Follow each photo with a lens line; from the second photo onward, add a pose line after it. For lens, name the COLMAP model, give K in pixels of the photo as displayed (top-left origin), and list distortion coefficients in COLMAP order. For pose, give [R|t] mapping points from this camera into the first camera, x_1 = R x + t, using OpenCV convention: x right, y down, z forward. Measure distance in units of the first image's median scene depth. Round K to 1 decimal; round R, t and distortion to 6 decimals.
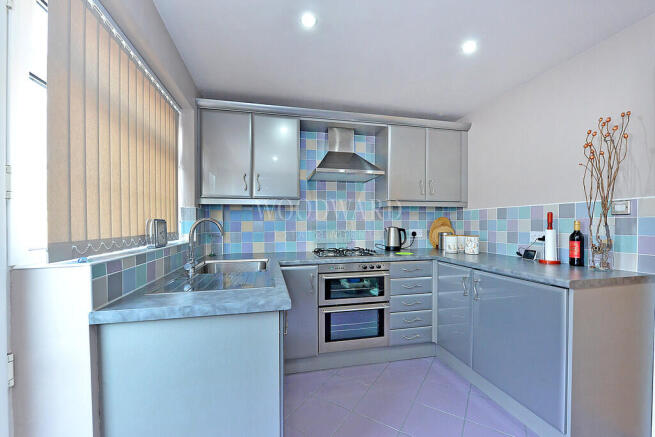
lens RADIAL K [[259.3, 0, 329.4], [0, 259.3, 222.3], [0, 0, 1]] dist [-0.009409, -0.000528]
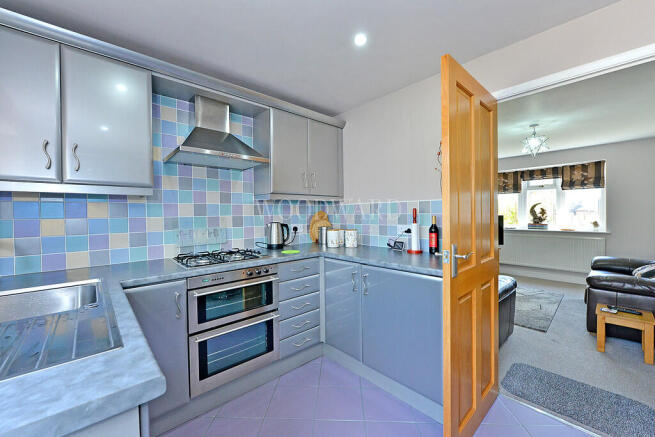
lens RADIAL K [[259.3, 0, 326.1], [0, 259.3, 218.4], [0, 0, 1]] dist [-0.009409, -0.000528]
pose [[0.873756, -0.013495, 0.486177, -0.044590], [0.004393, 0.999793, 0.019856, -0.015943], [-0.486344, -0.015213, 0.873635, 0.149120]]
